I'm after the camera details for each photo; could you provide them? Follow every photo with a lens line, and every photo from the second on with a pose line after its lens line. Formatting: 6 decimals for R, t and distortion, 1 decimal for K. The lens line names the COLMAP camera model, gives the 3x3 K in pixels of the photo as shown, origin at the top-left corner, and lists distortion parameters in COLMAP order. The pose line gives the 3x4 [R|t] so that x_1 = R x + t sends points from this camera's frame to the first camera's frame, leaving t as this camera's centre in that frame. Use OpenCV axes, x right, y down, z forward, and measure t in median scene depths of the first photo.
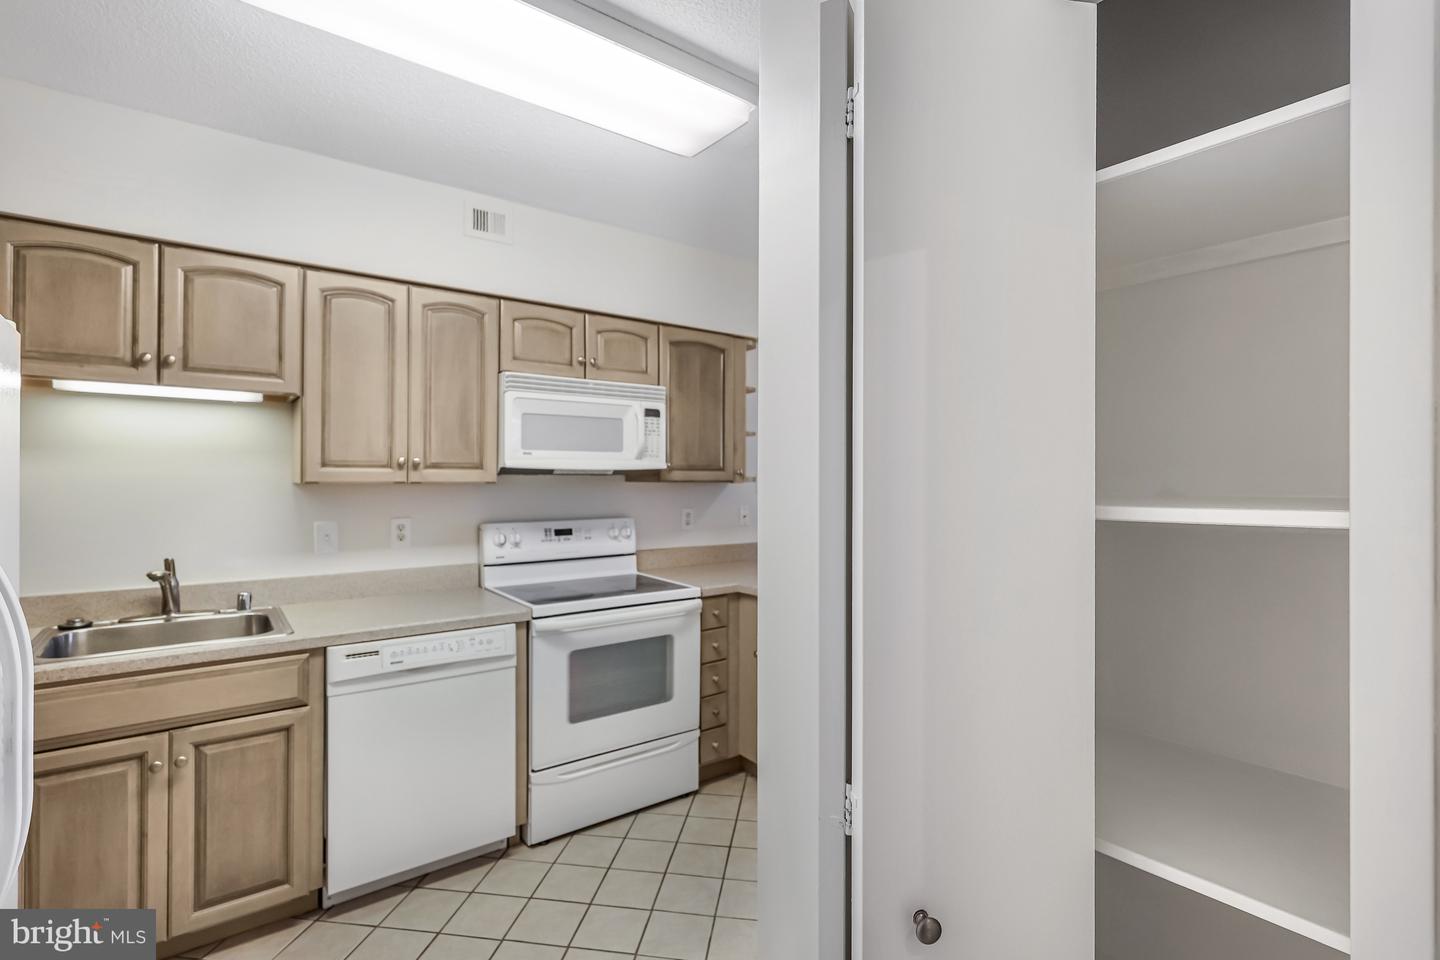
lens RADIAL K [[664.7, 0, 716.3], [0, 664.7, 476.6], [0, 0, 1]] dist [-0.001630, -0.000447]
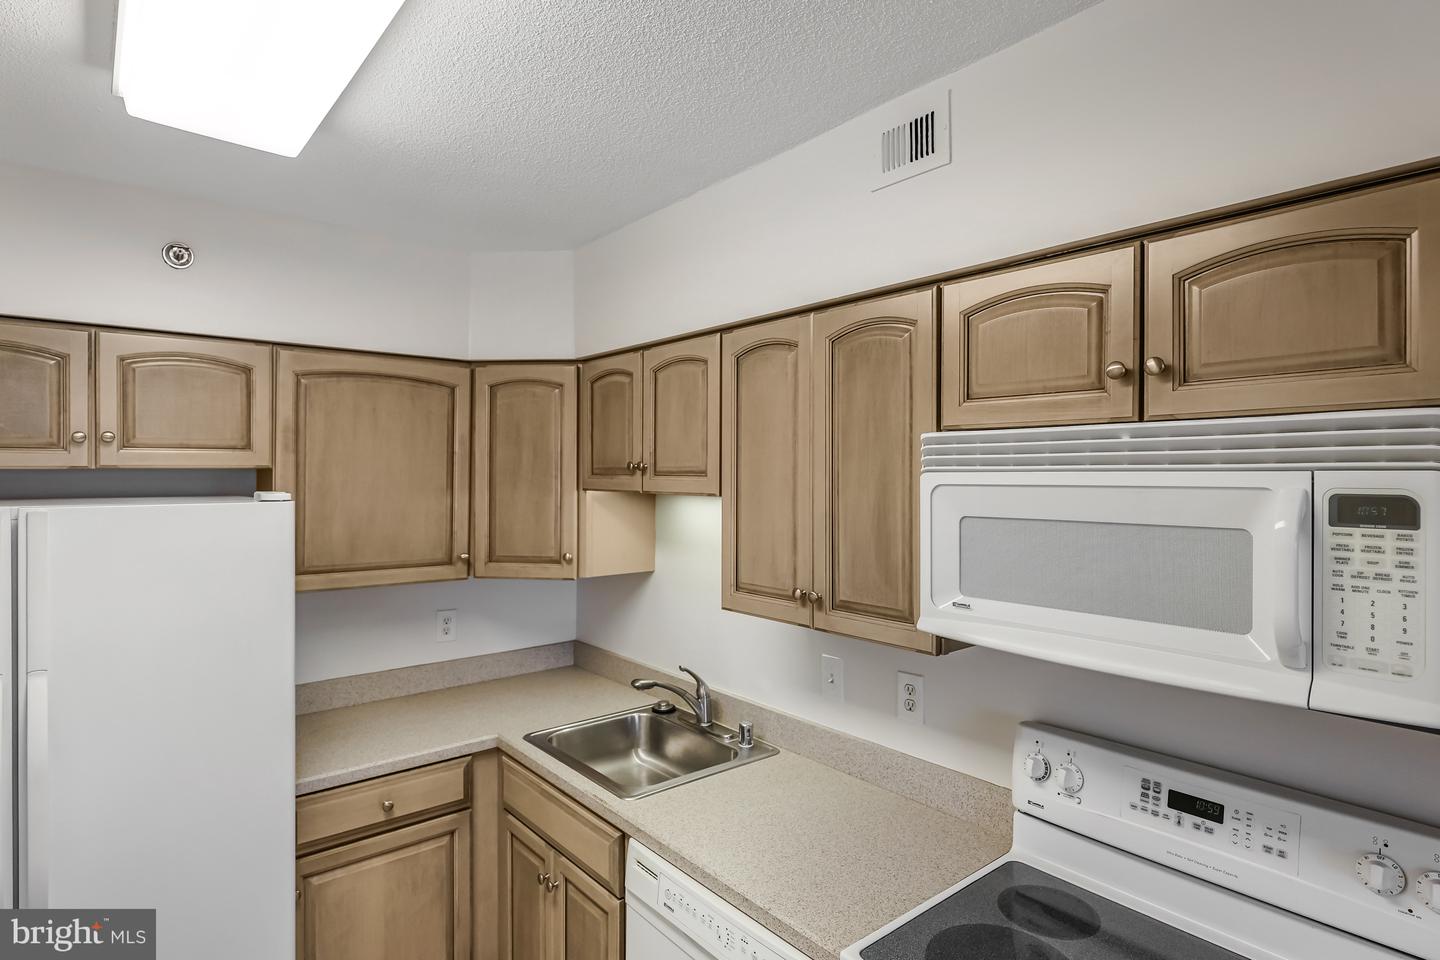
lens RADIAL K [[760.6, 0, 716.5], [0, 760.6, 479.7], [0, 0, 1]] dist [0.001461, 0.000409]
pose [[0.044921, 0.004565, -0.998980, 0.250405], [-0.001097, 0.999989, 0.004521, -0.135613], [0.998990, 0.000893, 0.044926, 0.886191]]
